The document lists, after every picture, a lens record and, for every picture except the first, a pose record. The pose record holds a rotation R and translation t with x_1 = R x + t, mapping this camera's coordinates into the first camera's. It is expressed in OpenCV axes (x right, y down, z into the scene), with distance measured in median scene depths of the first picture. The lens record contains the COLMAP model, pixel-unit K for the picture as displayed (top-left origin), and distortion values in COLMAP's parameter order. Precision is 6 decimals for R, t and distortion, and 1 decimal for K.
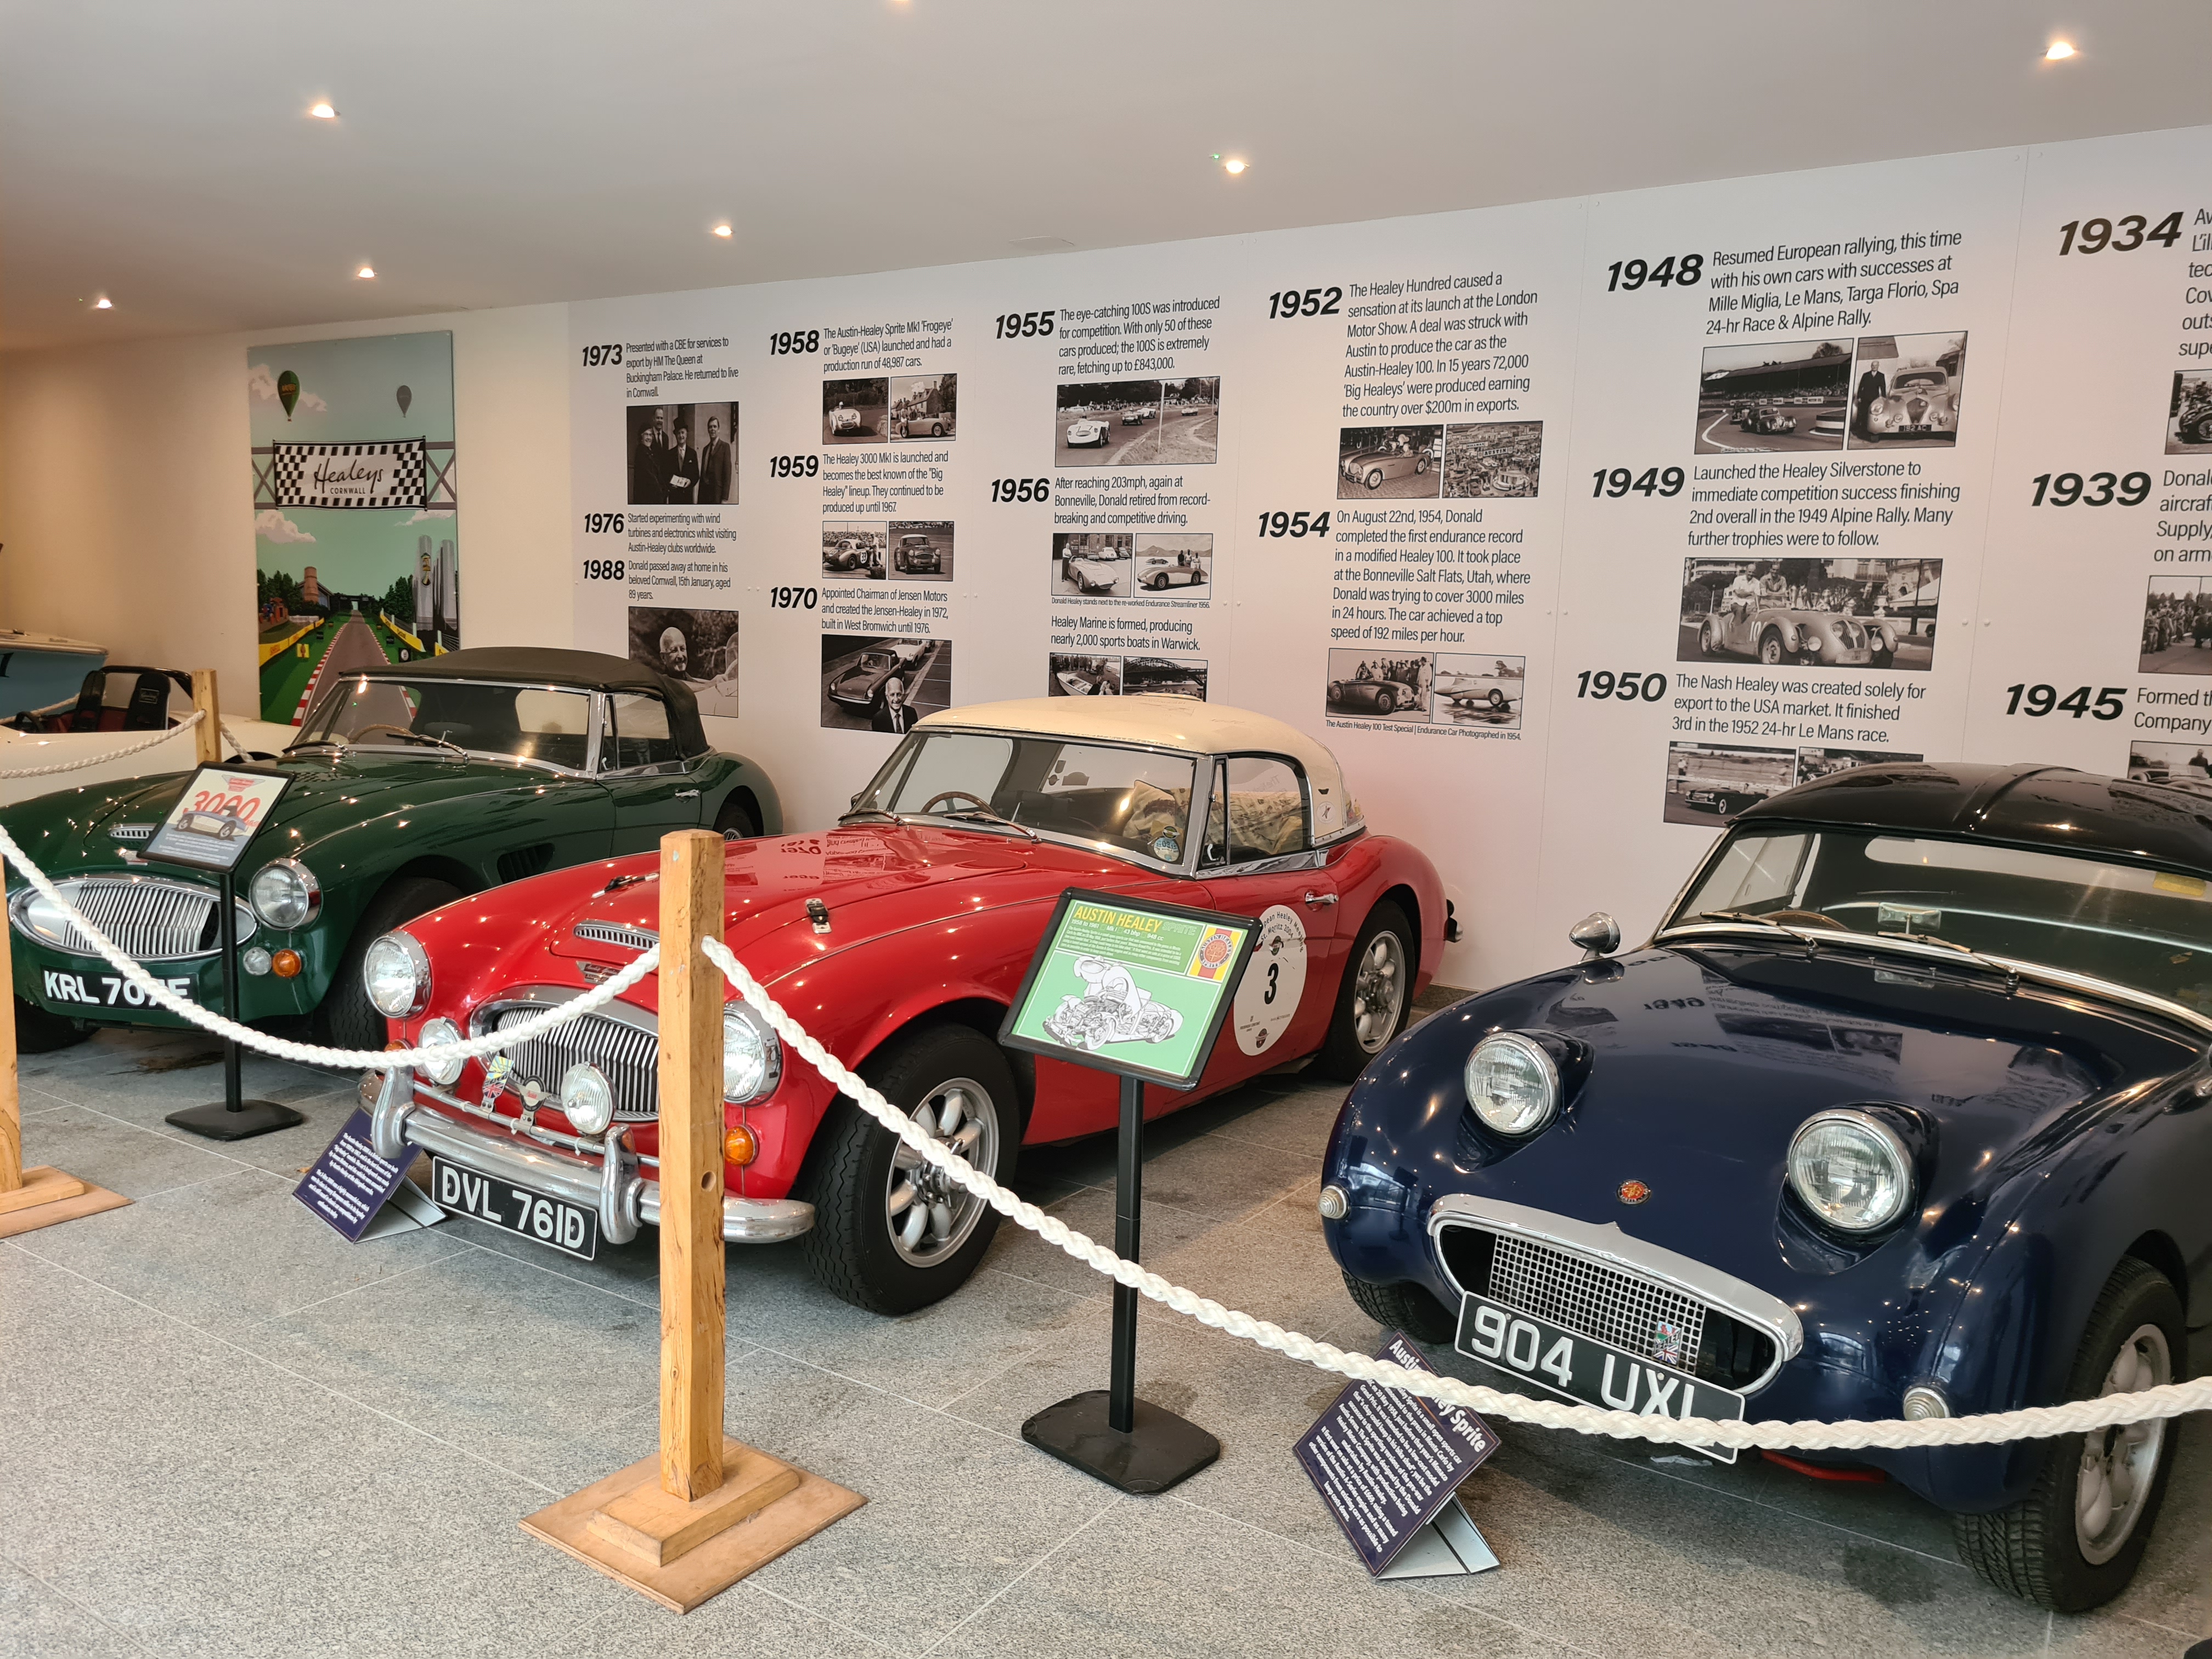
lens RADIAL K [[1648.3, 0, 1096.1], [0, 1648.3, 813.9], [0, 0, 1]] dist [0.071061, -0.045770]
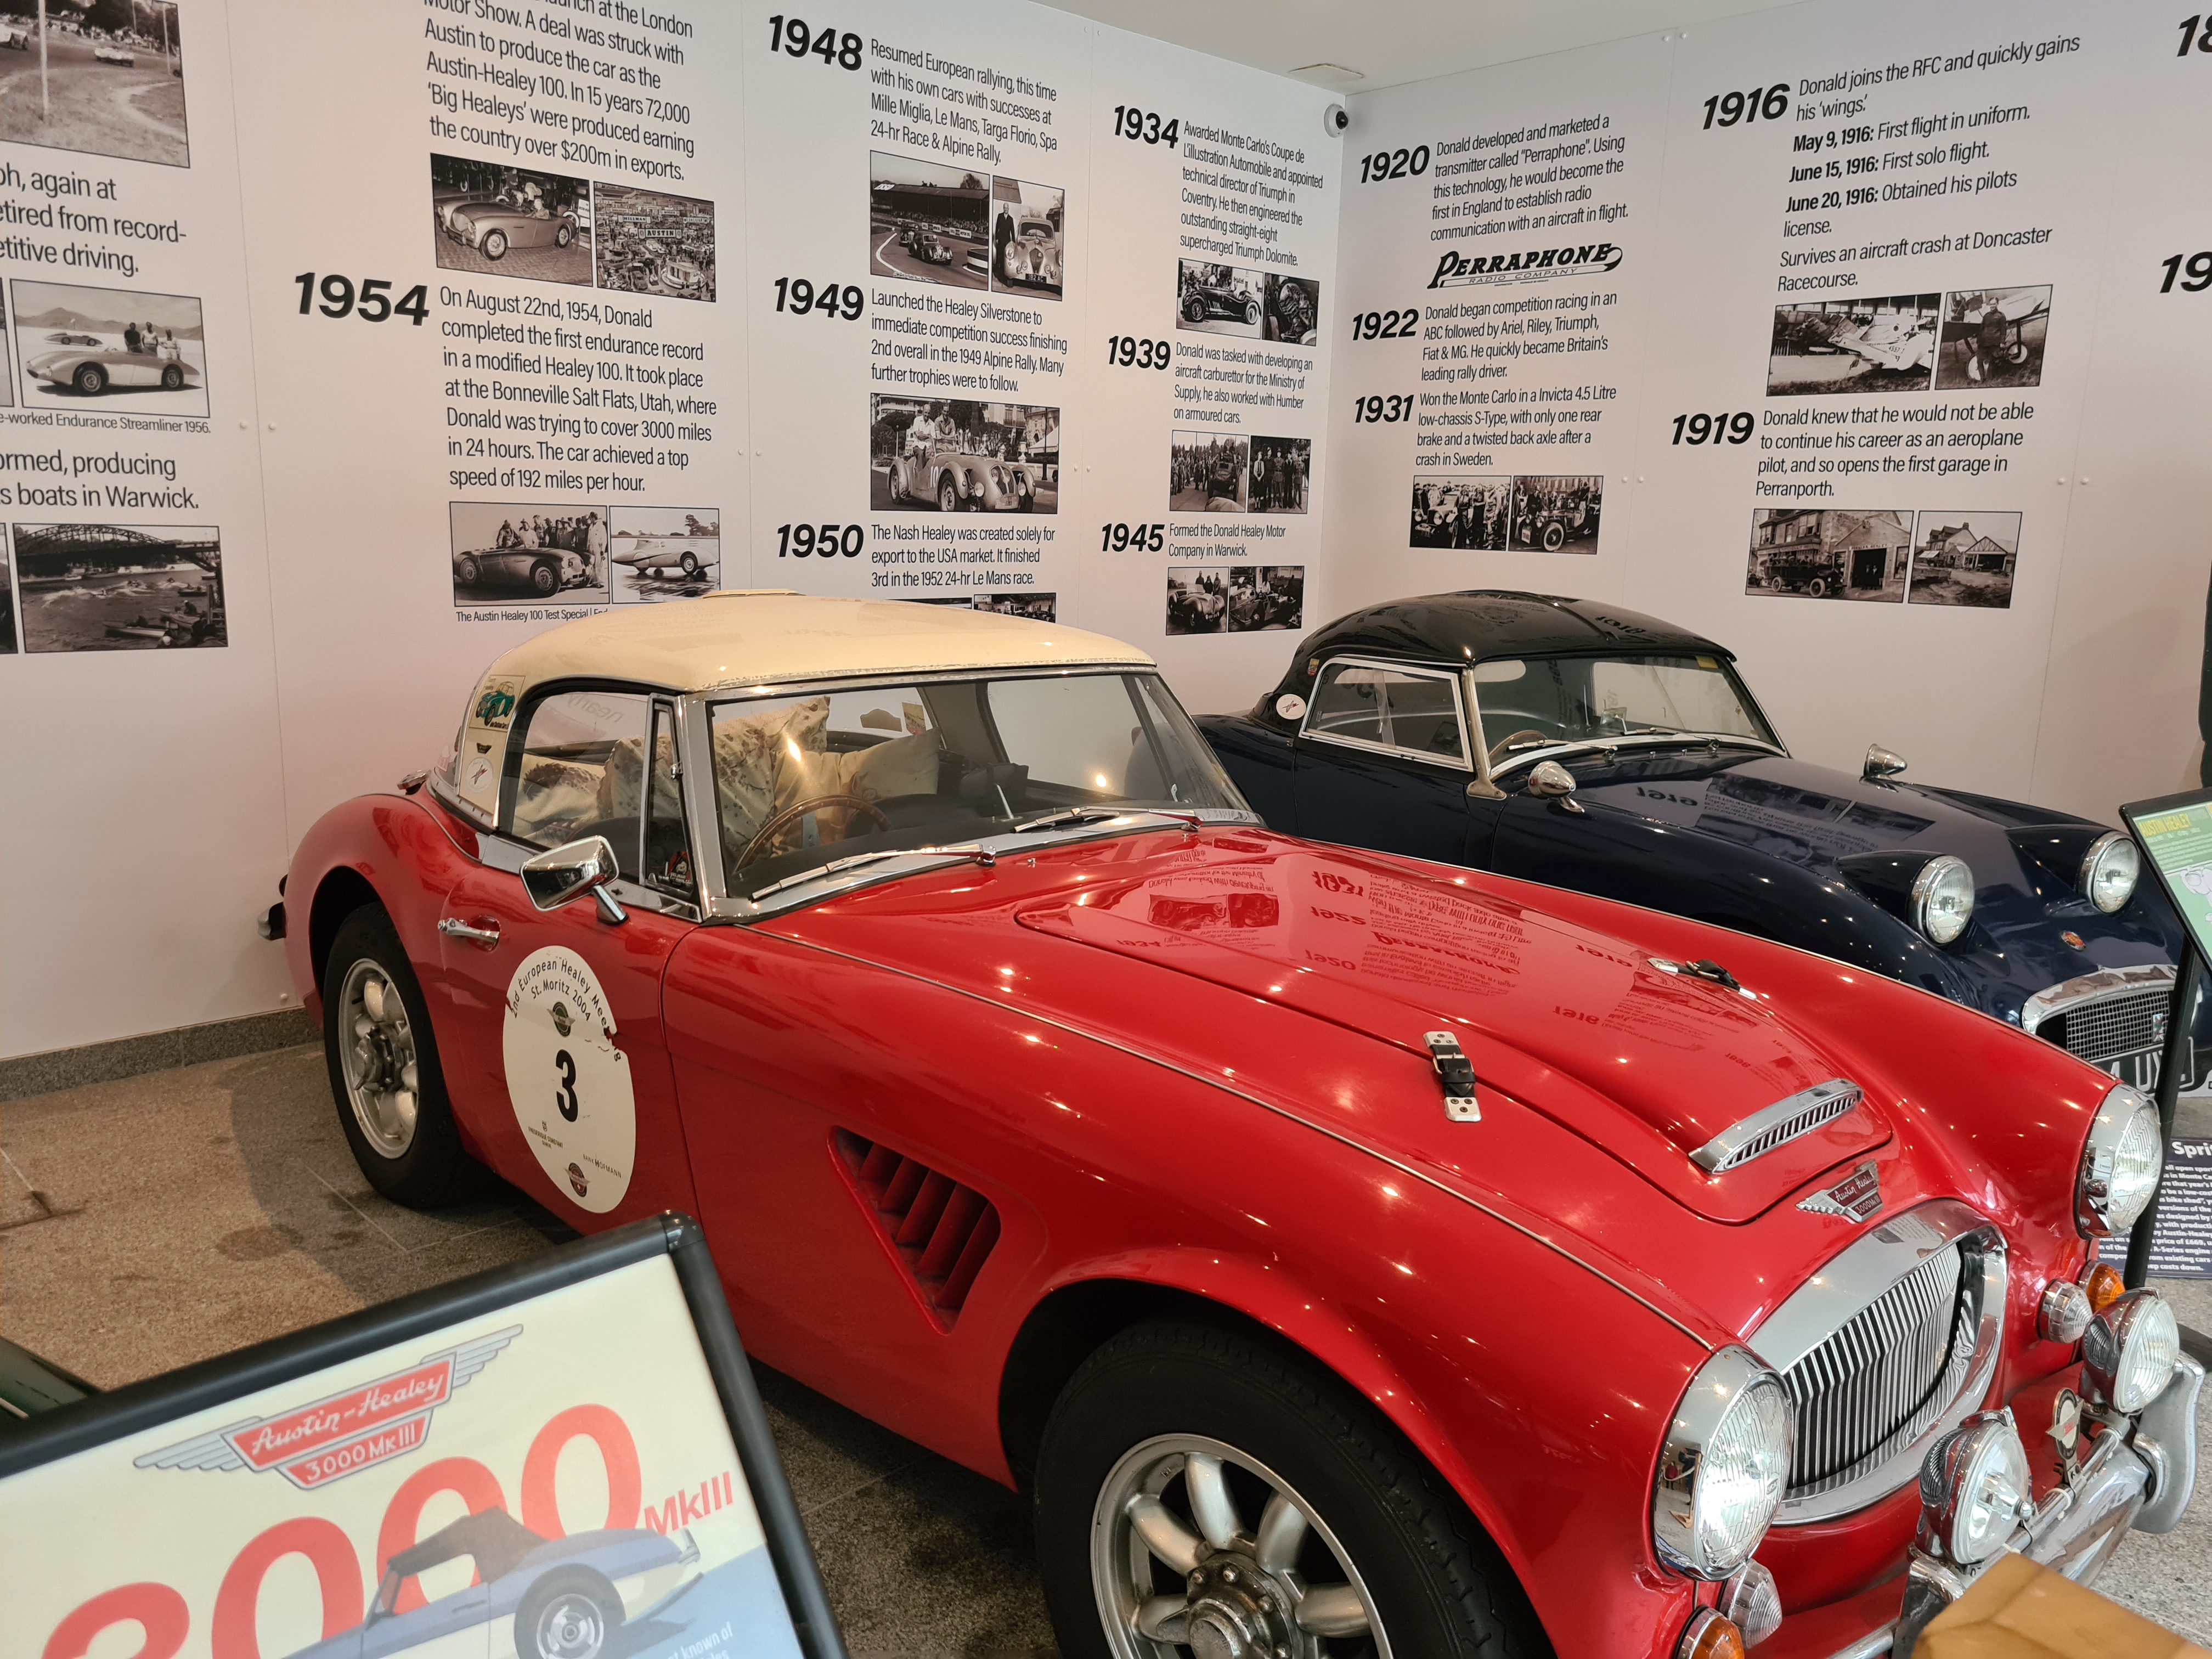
lens RADIAL K [[1648.3, 0, 1096.1], [0, 1648.3, 813.9], [0, 0, 1]] dist [0.071061, -0.045770]
pose [[0.240299, -0.203902, 0.949042, -0.433874], [0.103963, 0.977472, 0.183687, -0.071306], [-0.965116, 0.054525, 0.256084, 0.567277]]
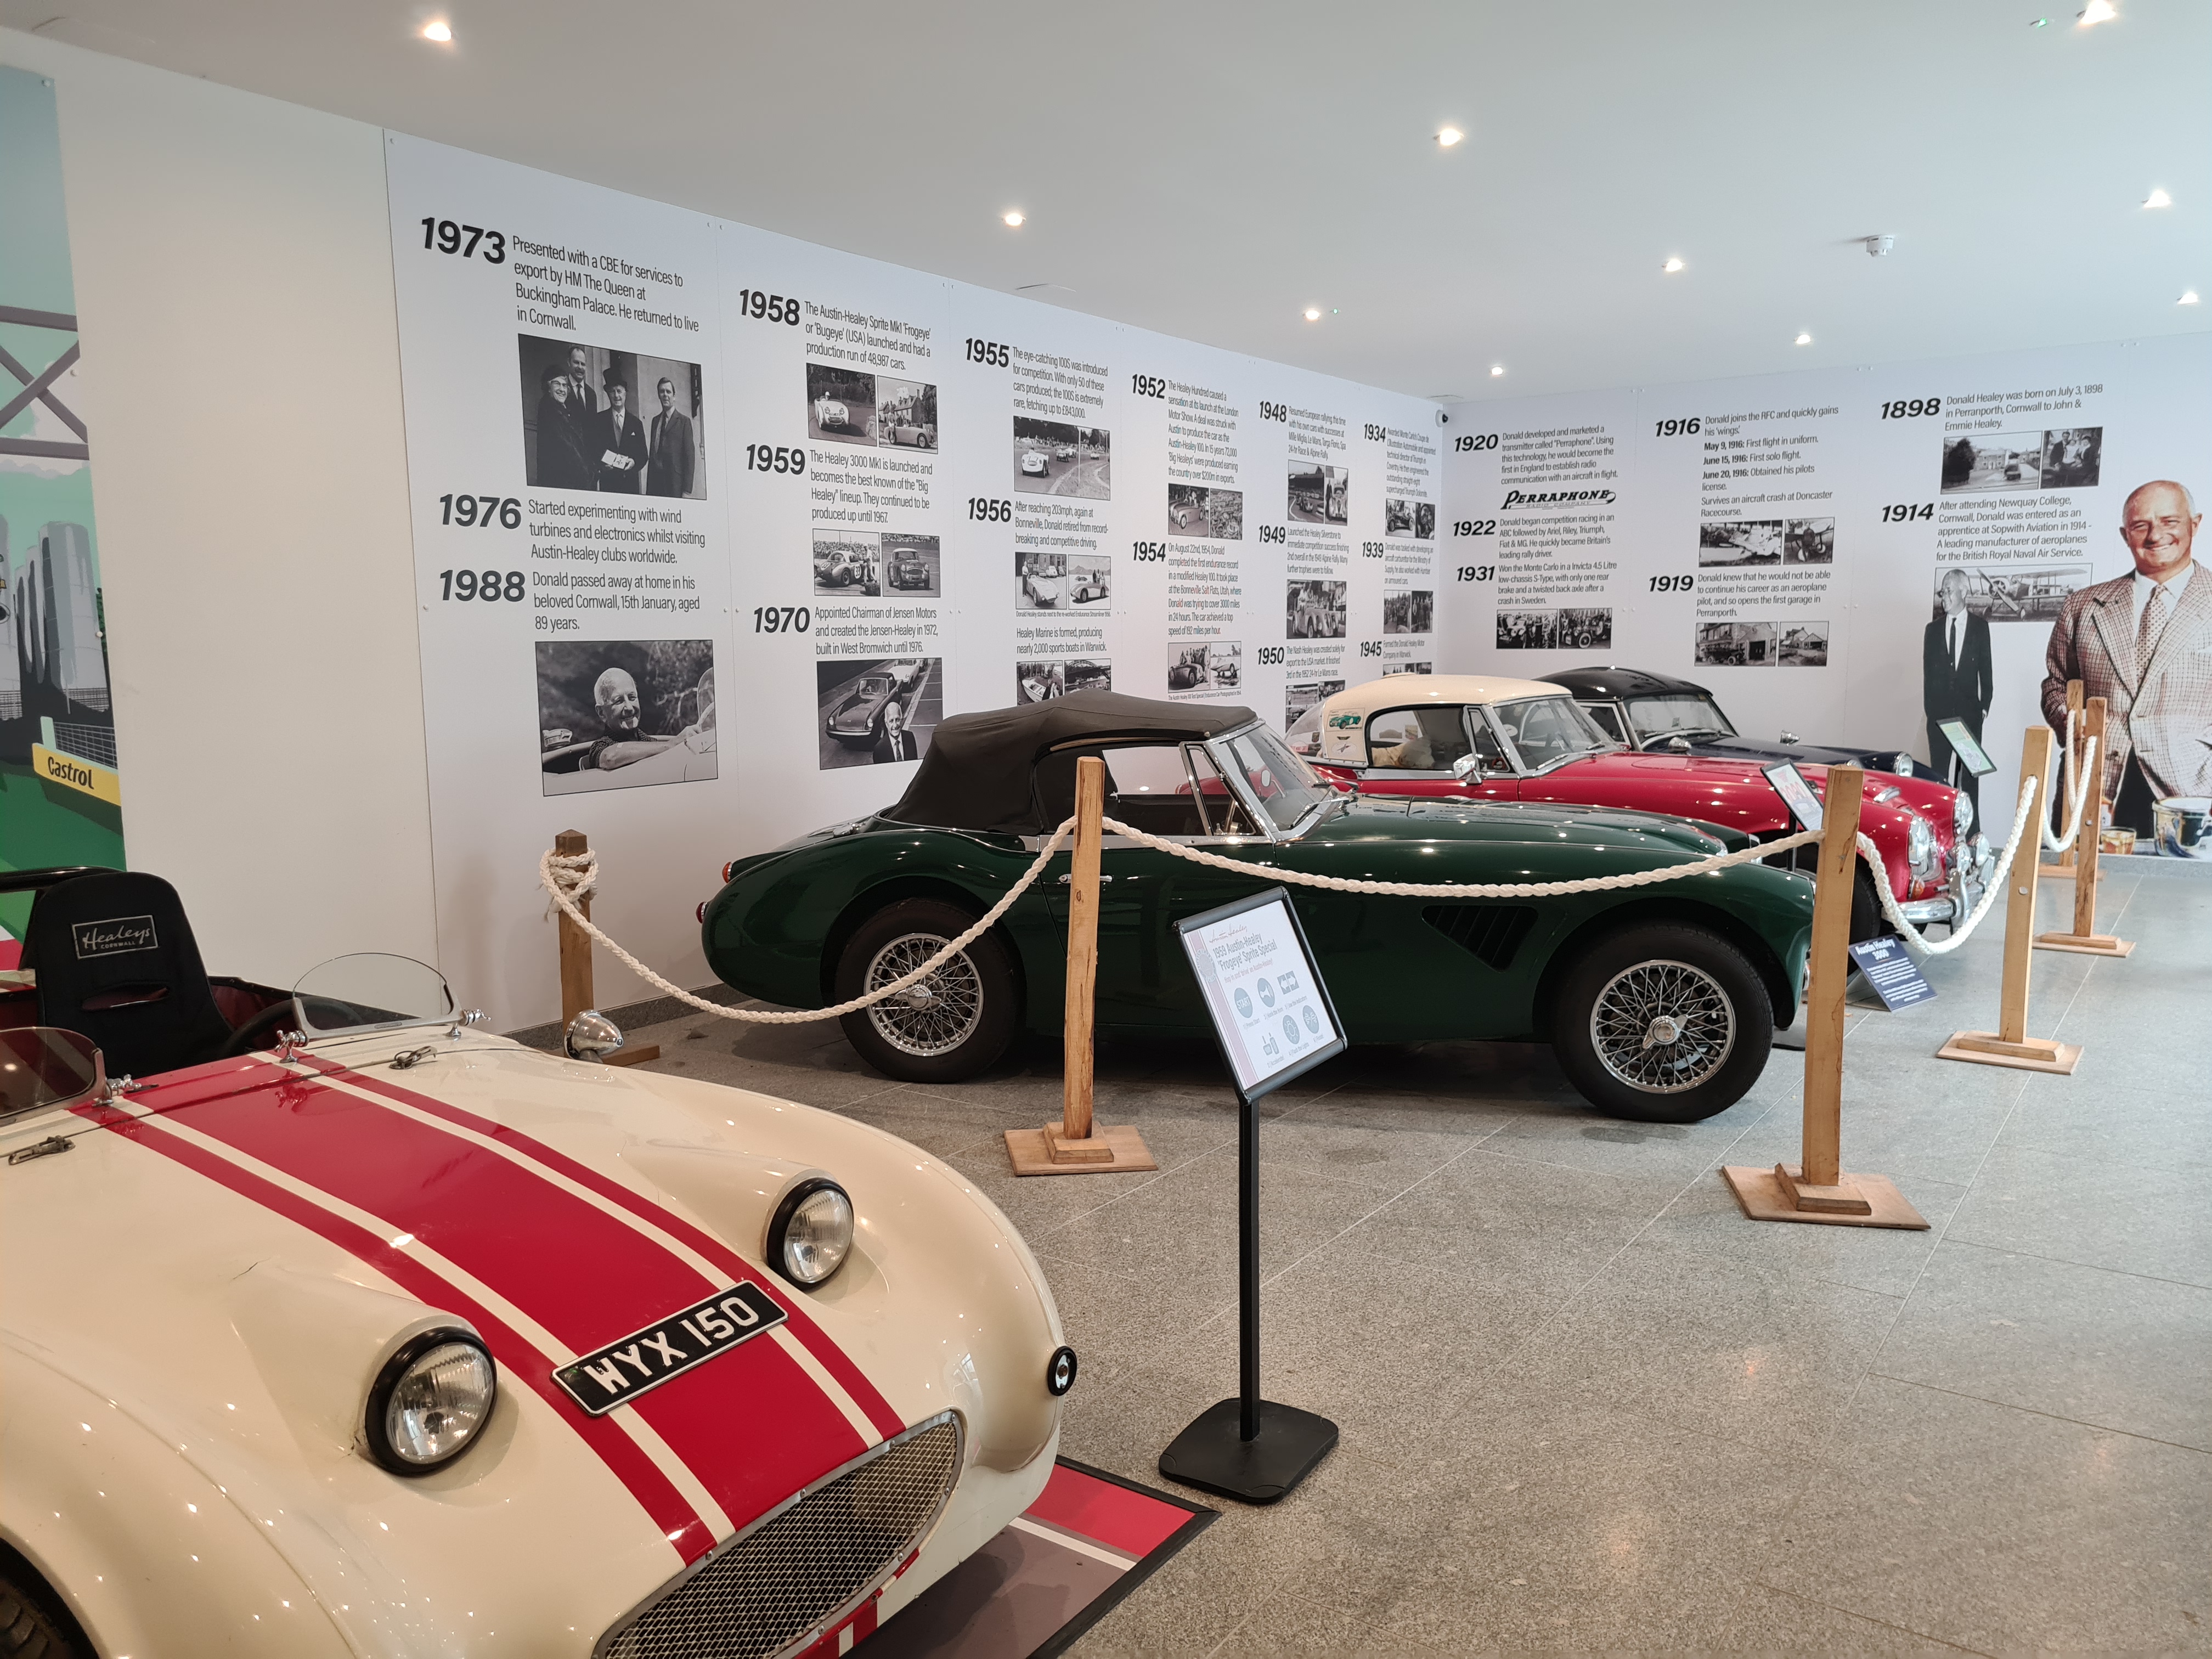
lens RADIAL K [[1660.8, 0, 1106.6], [0, 1660.8, 838.1], [0, 0, 1]] dist [0.063982, -0.001795]
pose [[0.032170, -0.158761, 0.986793, -1.201248], [0.133260, 0.979170, 0.153190, -0.154106], [-0.990559, 0.126572, 0.052657, 0.961098]]
